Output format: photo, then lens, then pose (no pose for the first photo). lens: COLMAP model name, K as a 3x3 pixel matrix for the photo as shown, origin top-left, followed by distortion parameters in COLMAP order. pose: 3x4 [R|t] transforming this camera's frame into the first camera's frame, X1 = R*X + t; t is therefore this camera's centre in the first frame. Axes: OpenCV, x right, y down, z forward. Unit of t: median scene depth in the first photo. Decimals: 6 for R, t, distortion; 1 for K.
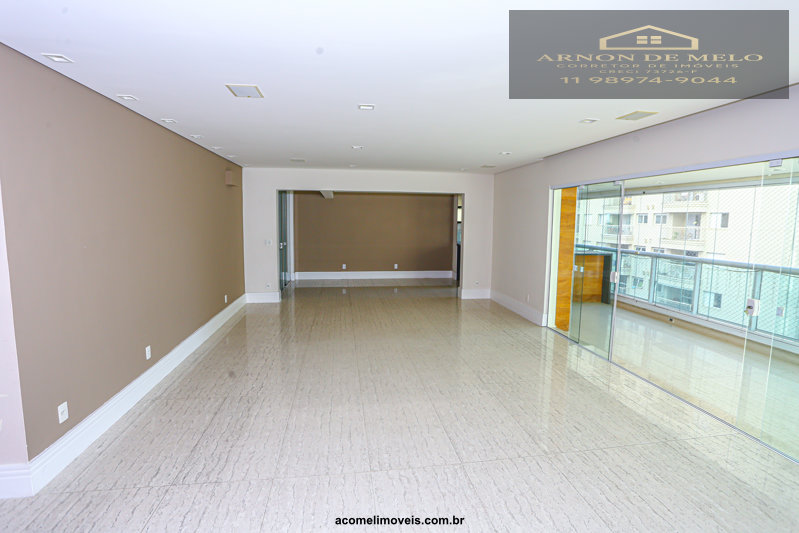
lens RADIAL K [[399.8, 0, 398.4], [0, 399.8, 259.6], [0, 0, 1]] dist [-0.069548, 0.026917]
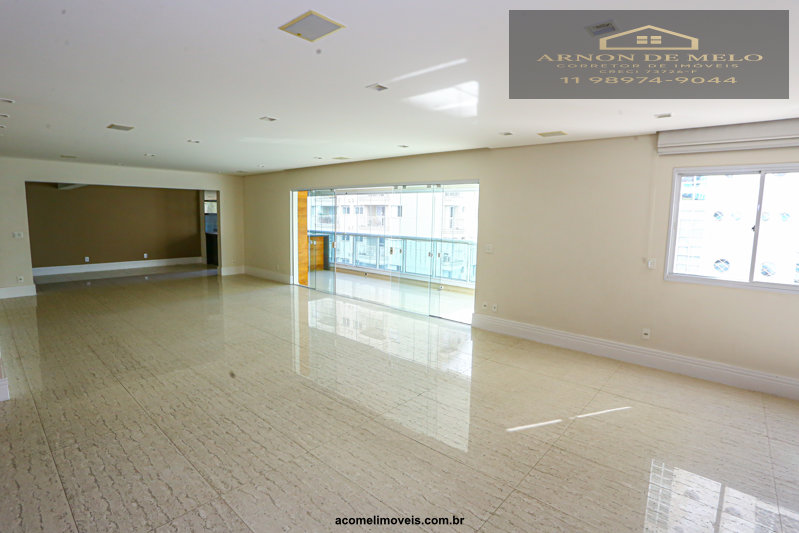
lens RADIAL K [[401.9, 0, 403.0], [0, 401.9, 258.2], [0, 0, 1]] dist [-0.083274, 0.033515]
pose [[0.766479, -0.068104, 0.638648, -0.212515], [0.056095, 0.997661, 0.039065, 0.031501], [-0.639814, 0.005883, 0.768507, -0.336330]]
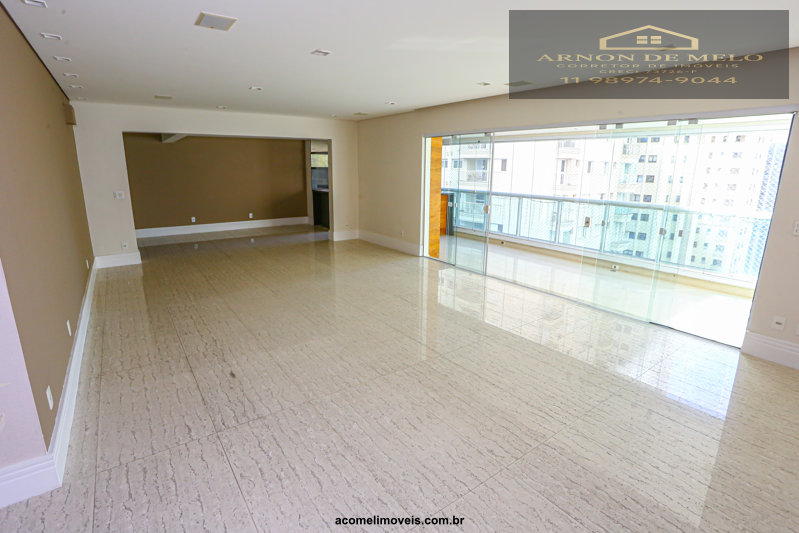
lens RADIAL K [[401.9, 0, 403.0], [0, 401.9, 258.2], [0, 0, 1]] dist [-0.083274, 0.033515]
pose [[0.885263, -0.106526, 0.452727, -0.184702], [0.047854, 0.989113, 0.139162, 0.004719], [-0.462622, -0.101530, 0.880723, -0.025835]]
